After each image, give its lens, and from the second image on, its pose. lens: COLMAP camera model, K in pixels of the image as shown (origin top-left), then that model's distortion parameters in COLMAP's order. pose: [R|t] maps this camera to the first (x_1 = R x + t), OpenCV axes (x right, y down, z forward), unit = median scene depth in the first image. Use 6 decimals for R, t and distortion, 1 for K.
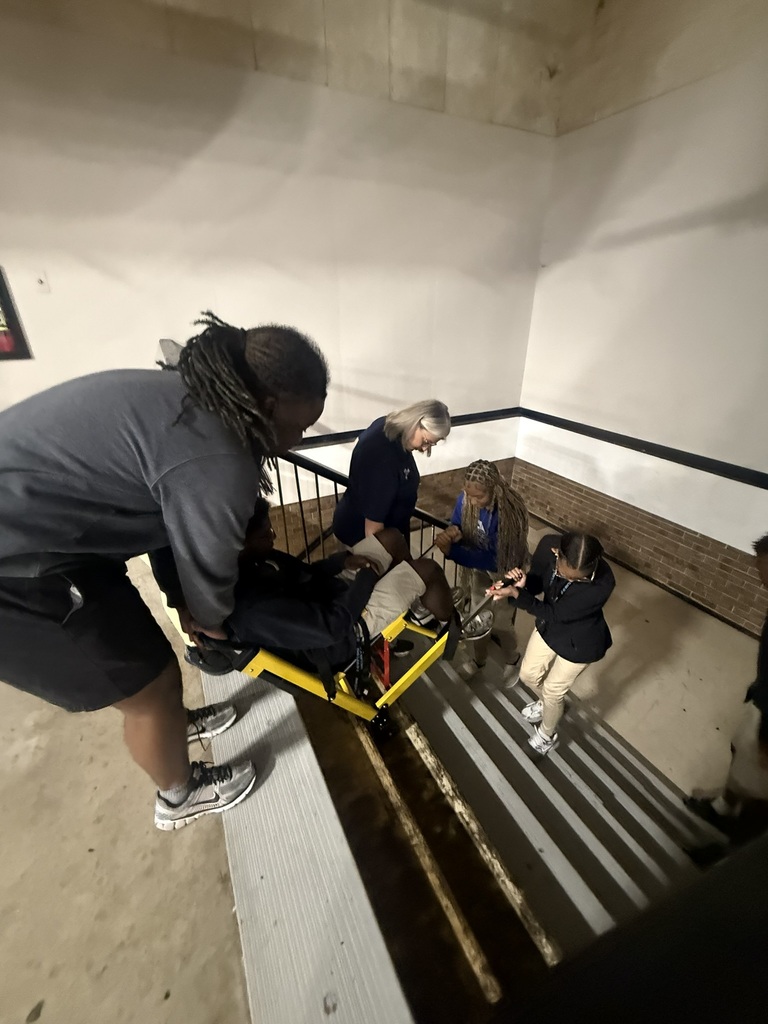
lens RADIAL K [[413.7, 0, 387.3], [0, 413.7, 511.2], [0, 0, 1]] dist [-0.000714, -0.000023]
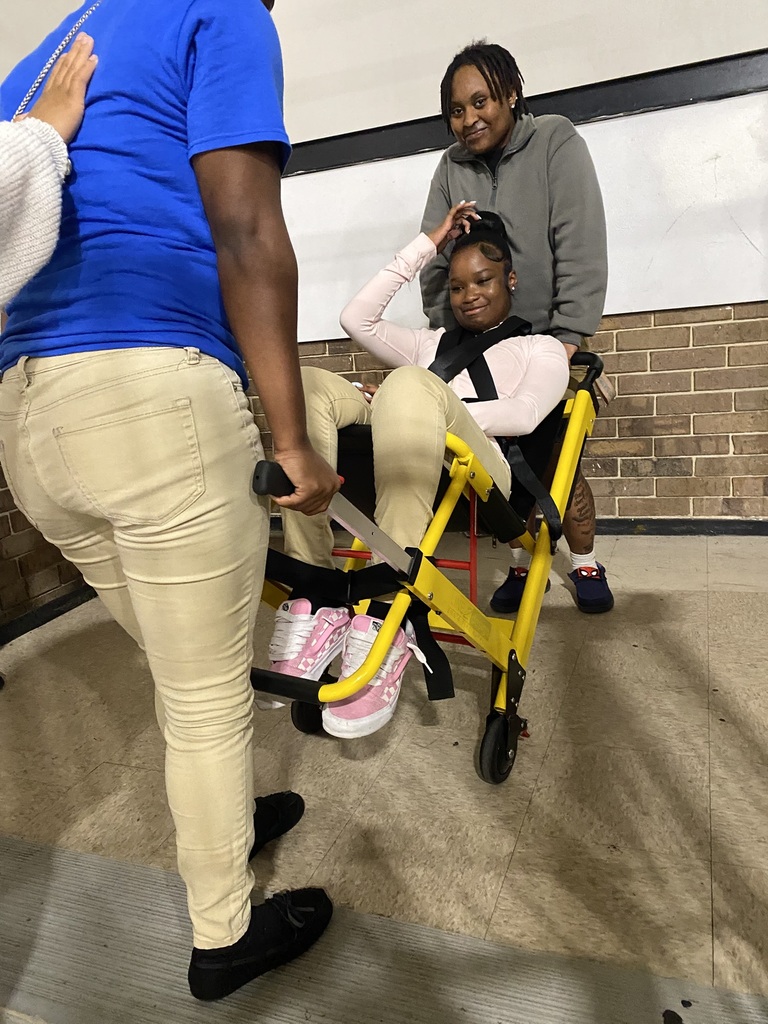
lens RADIAL K [[776.9, 0, 384.7], [0, 776.9, 511.6], [0, 0, 1]] dist [0.034233, 0.000388]
pose [[0.743892, -0.221733, 0.630444, 0.051891], [0.379011, 0.916950, -0.124714, 0.093370], [-0.550432, 0.331719, 0.766151, 0.610572]]
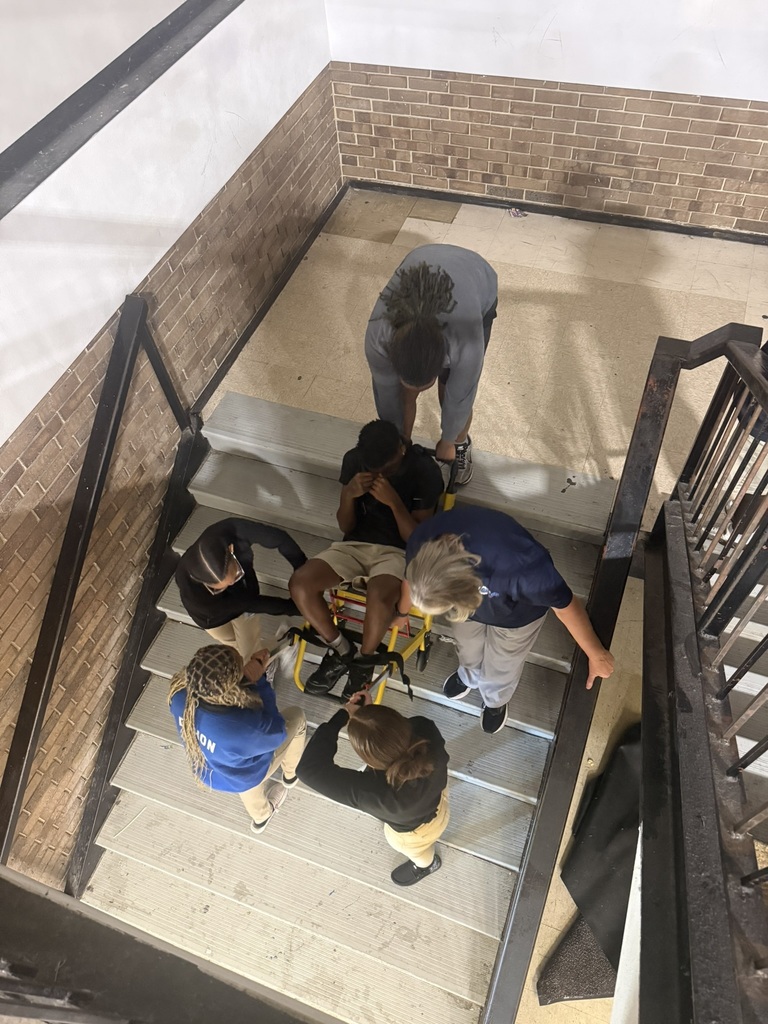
lens RADIAL K [[724.7, 0, 383.0], [0, 724.7, 514.6], [0, 0, 1]] dist [-0.002807, -0.000382]
pose [[0.735383, -0.580411, 0.349764, -0.158367], [0.361983, 0.772786, 0.521316, -0.152050], [-0.572870, -0.256758, 0.778393, 0.356894]]
